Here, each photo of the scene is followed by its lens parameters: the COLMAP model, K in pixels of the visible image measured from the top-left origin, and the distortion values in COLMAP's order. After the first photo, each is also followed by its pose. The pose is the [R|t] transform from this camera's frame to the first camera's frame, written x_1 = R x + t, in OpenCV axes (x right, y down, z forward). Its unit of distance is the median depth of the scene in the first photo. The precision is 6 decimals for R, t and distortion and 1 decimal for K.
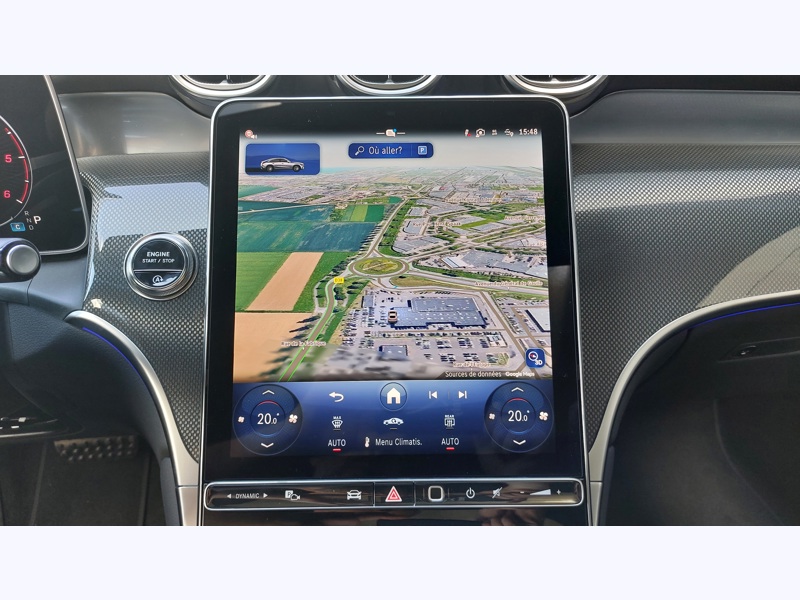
lens RADIAL K [[579.8, 0, 390.9], [0, 579.8, 297.4], [0, 0, 1]] dist [0.054621, -0.070339]
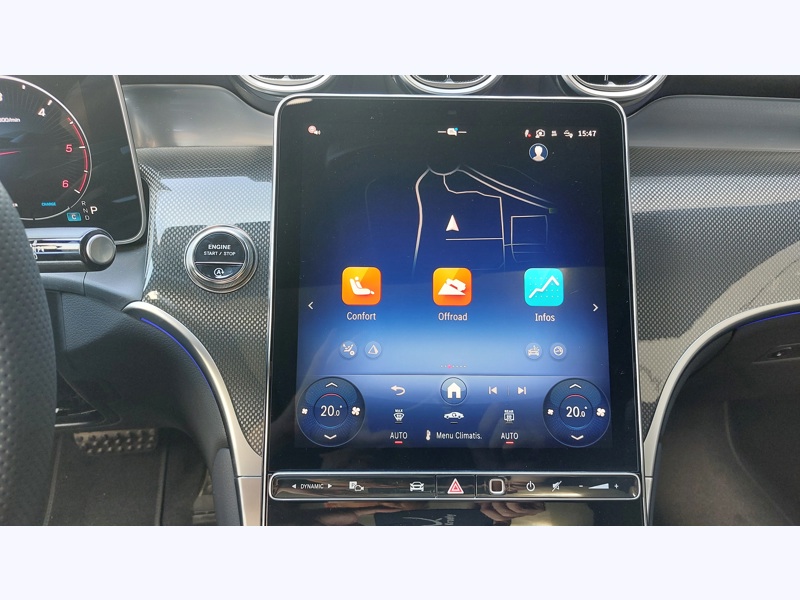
lens RADIAL K [[579.7, 0, 400.0], [0, 579.7, 300.0], [0, 0, 1]] dist [0.053751, -0.069649]
pose [[0.999622, 0.017604, 0.021126, -0.106398], [-0.017738, 0.999824, 0.006150, 0.006014], [-0.021014, -0.006522, 0.999758, -0.014525]]
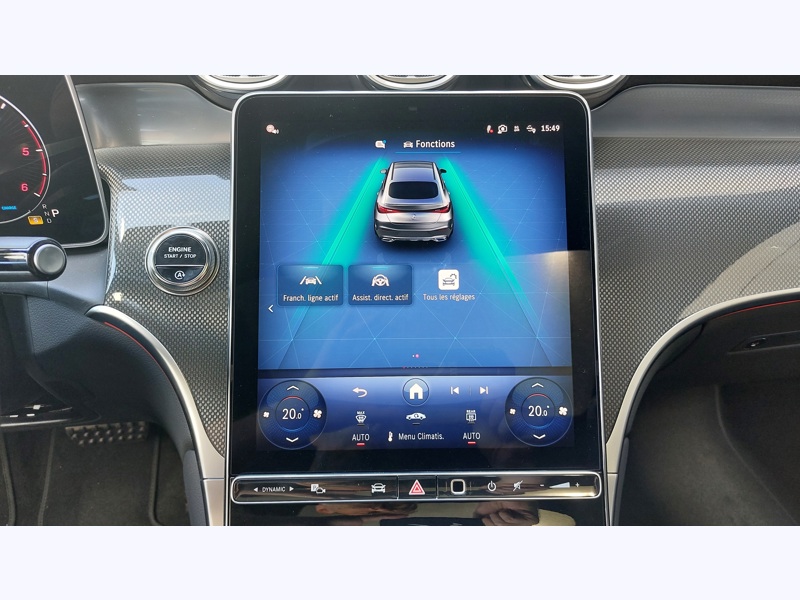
lens RADIAL K [[579.7, 0, 400.0], [0, 579.7, 300.0], [0, 0, 1]] dist [0.053751, -0.069649]
pose [[0.999877, 0.002177, 0.015554, -0.036958], [-0.002827, 0.999120, 0.041857, -0.030428], [-0.015450, -0.041896, 0.999003, -0.007847]]
